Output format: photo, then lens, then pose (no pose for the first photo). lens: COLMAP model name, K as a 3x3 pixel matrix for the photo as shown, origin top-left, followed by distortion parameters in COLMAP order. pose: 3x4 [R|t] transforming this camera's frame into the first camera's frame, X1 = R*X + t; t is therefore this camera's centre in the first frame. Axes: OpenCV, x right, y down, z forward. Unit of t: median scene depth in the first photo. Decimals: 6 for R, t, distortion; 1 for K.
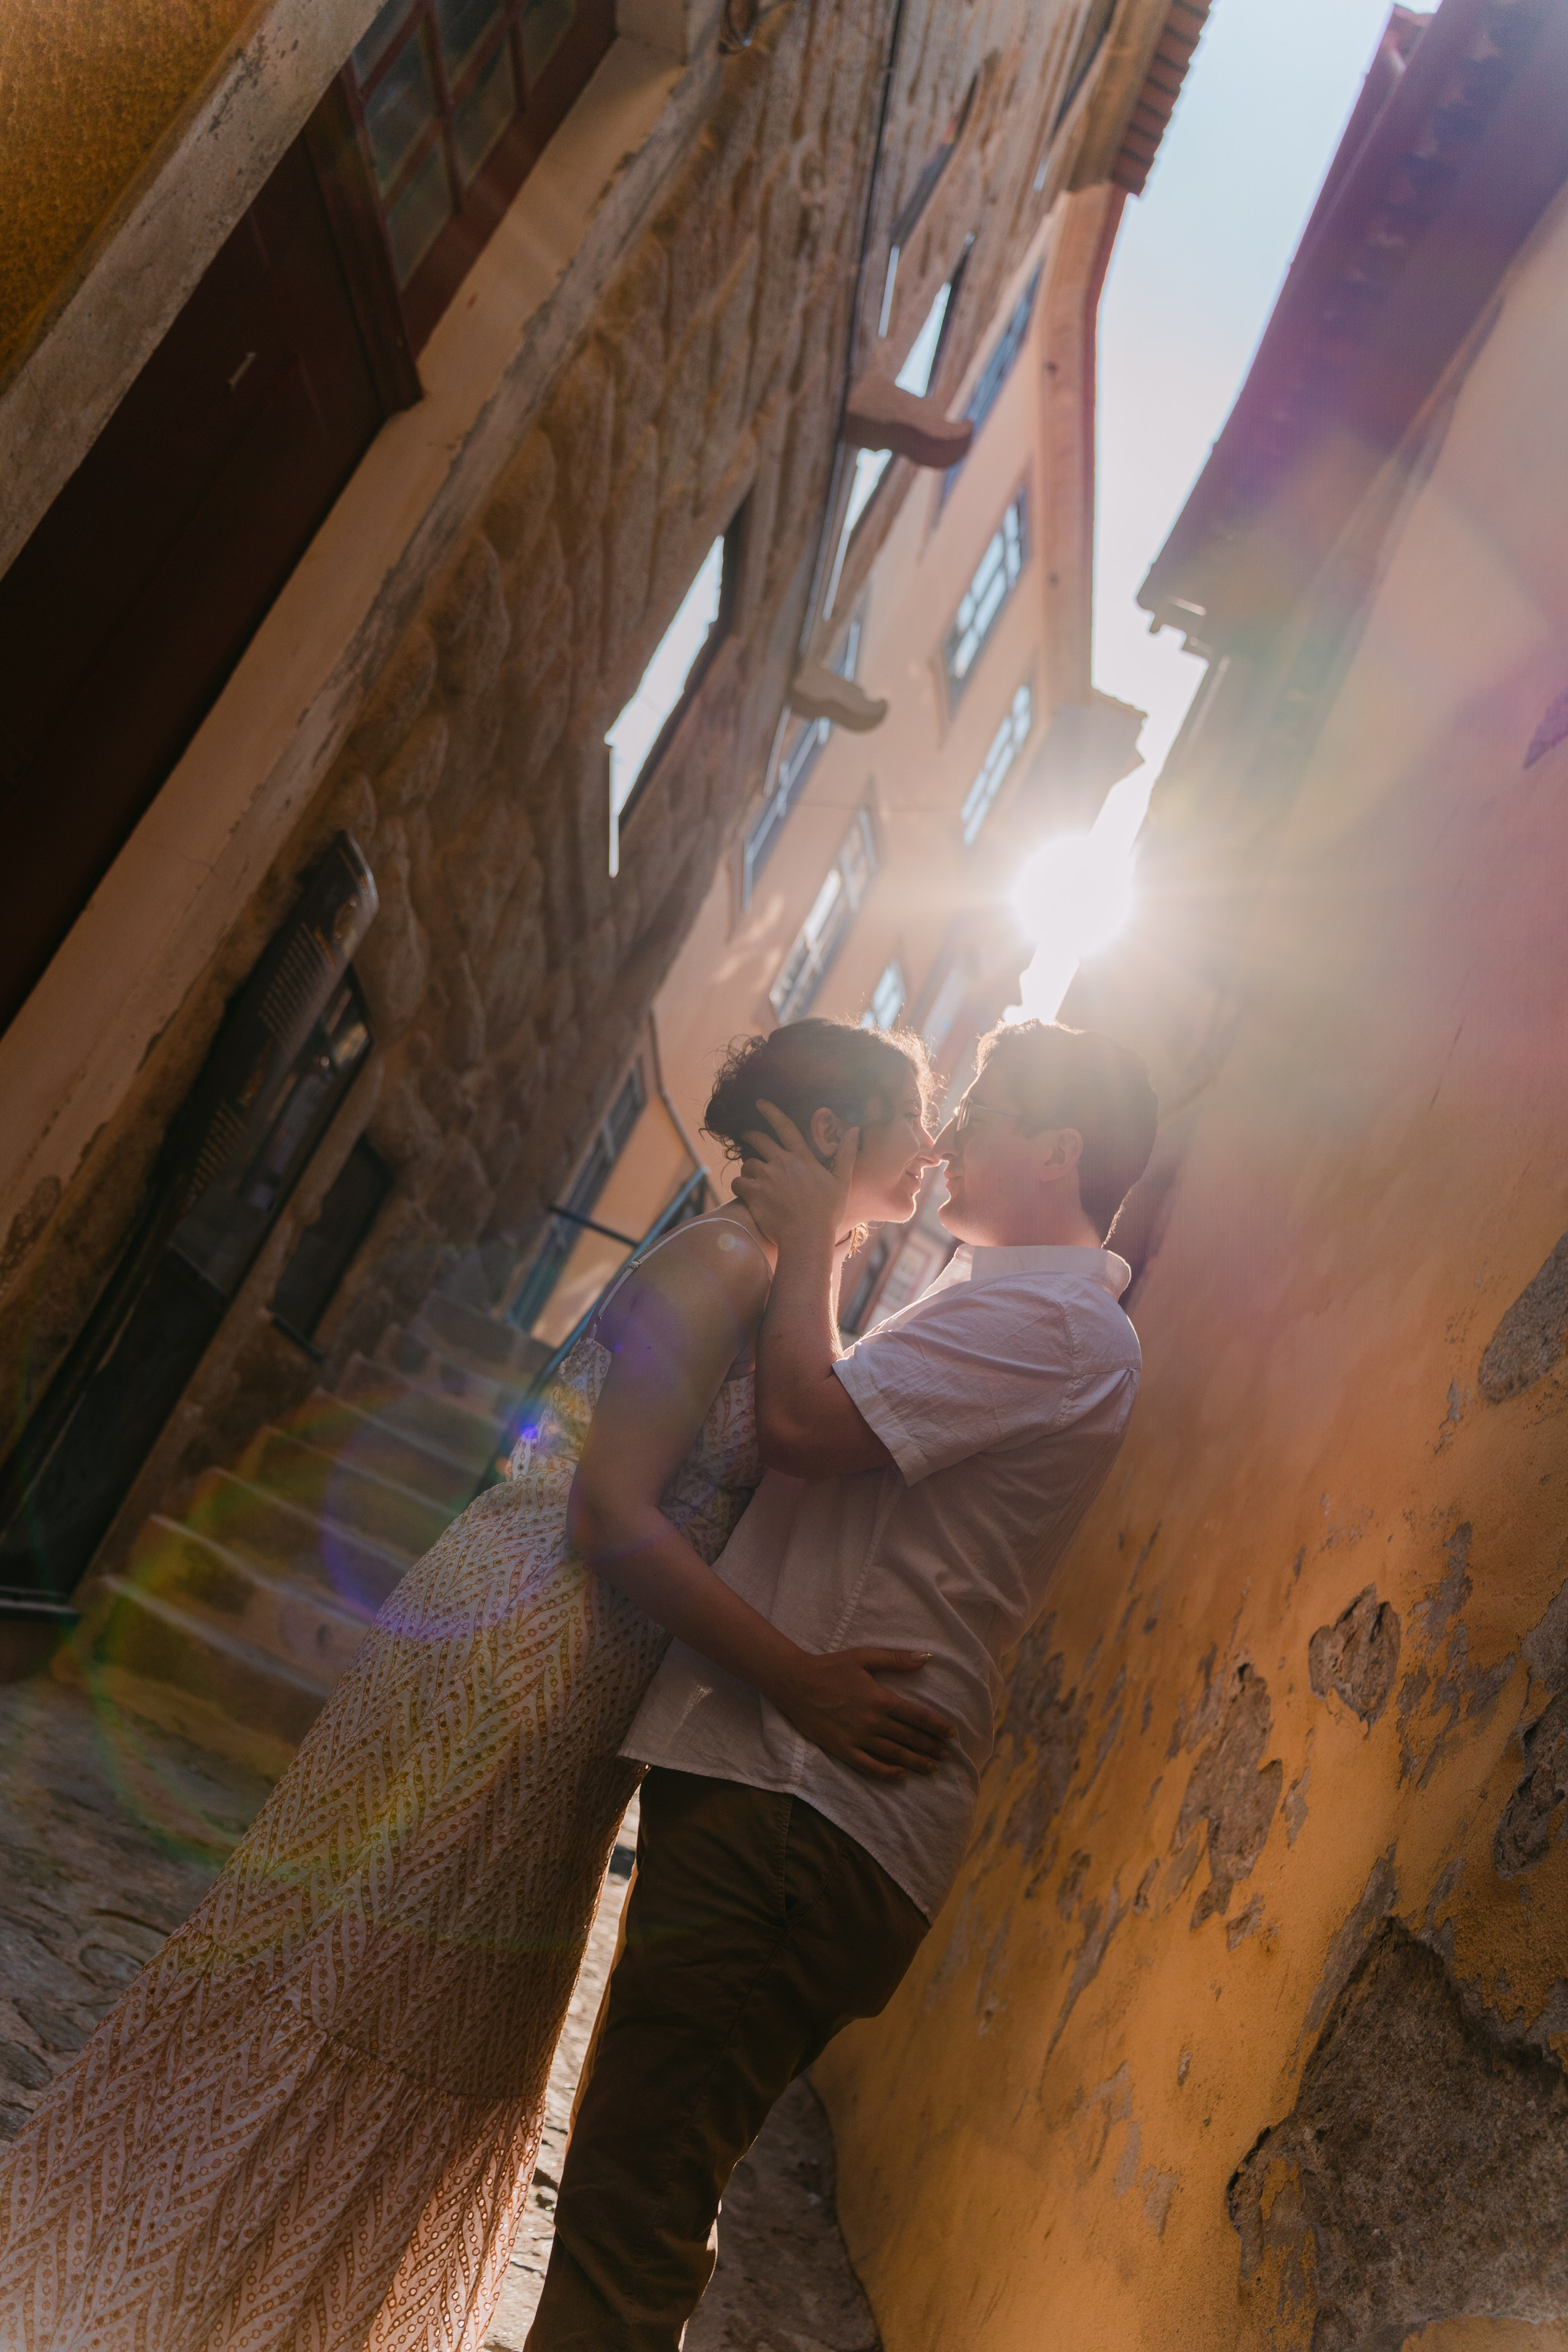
lens RADIAL K [[1930.8, 0, 783.3], [0, 1930.8, 1165.1], [0, 0, 1]] dist [0.004744, -0.003243]
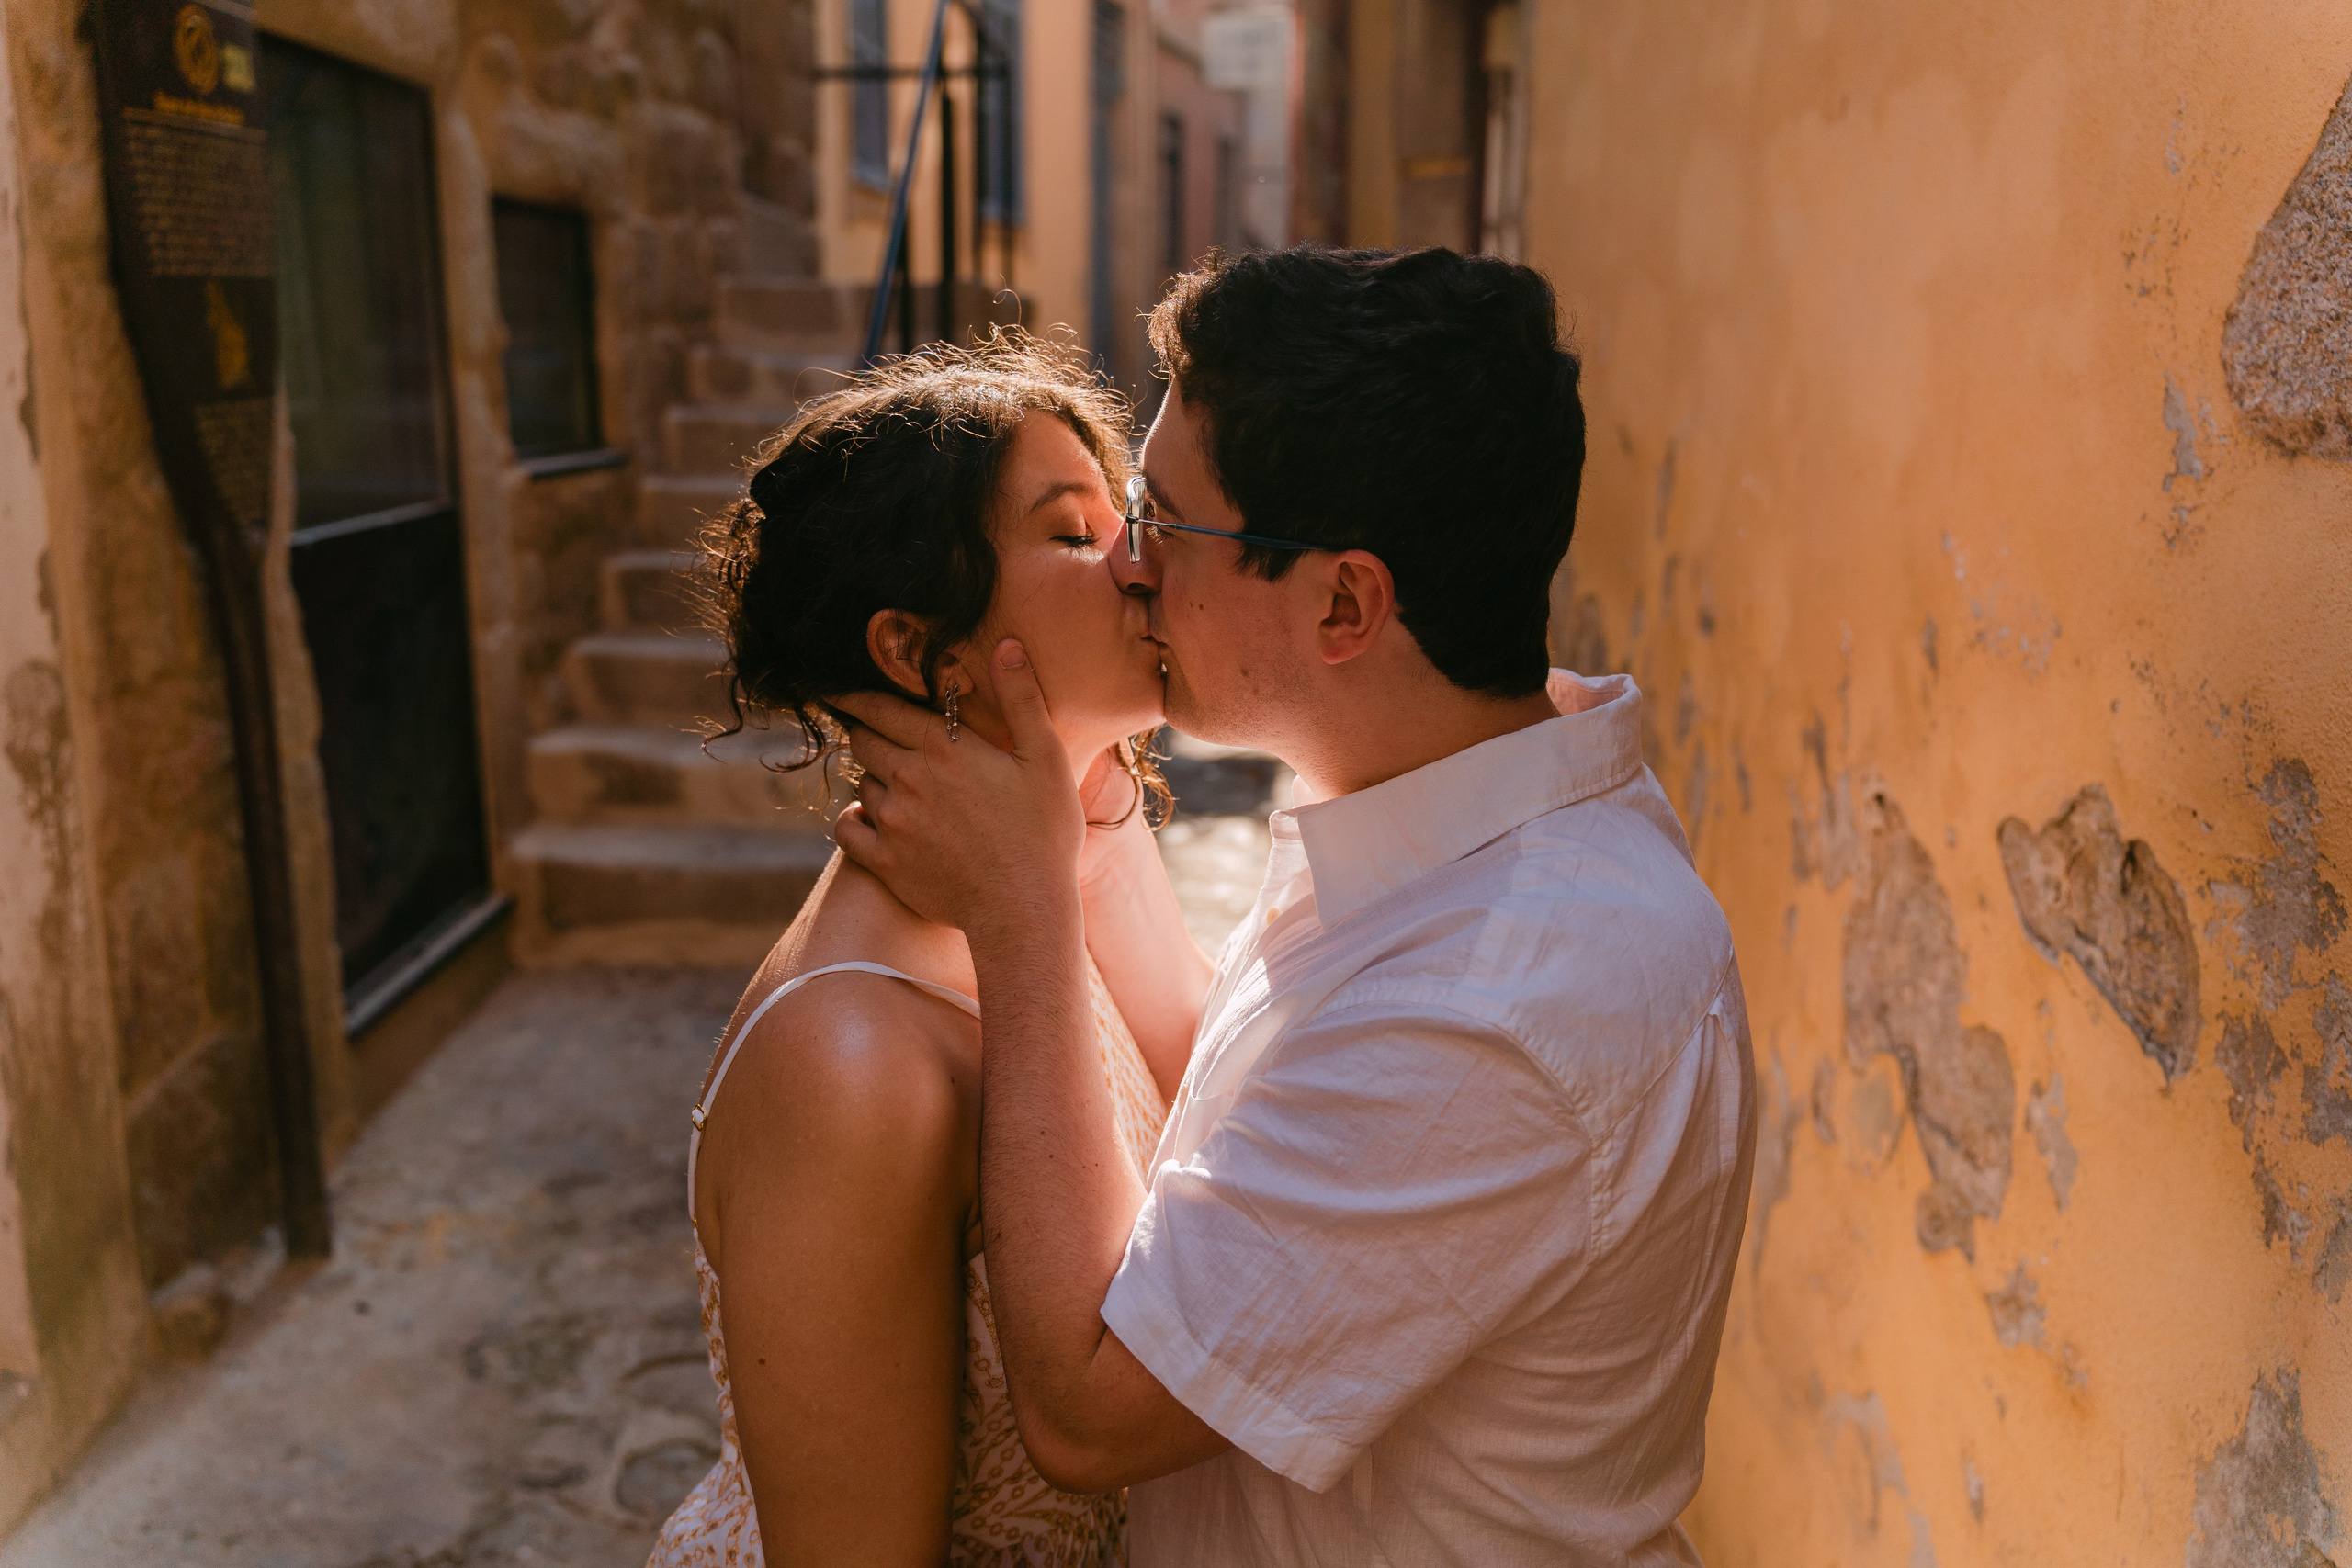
lens RADIAL K [[1930.6, 0, 1179.6], [0, 1930.6, 799.1], [0, 0, 1]] dist [0.004744, -0.003243]
pose [[0.910926, -0.377547, -0.166350, 0.146816], [0.410974, 0.794946, 0.446275, -0.136511], [-0.036251, -0.474889, 0.879299, 0.491797]]
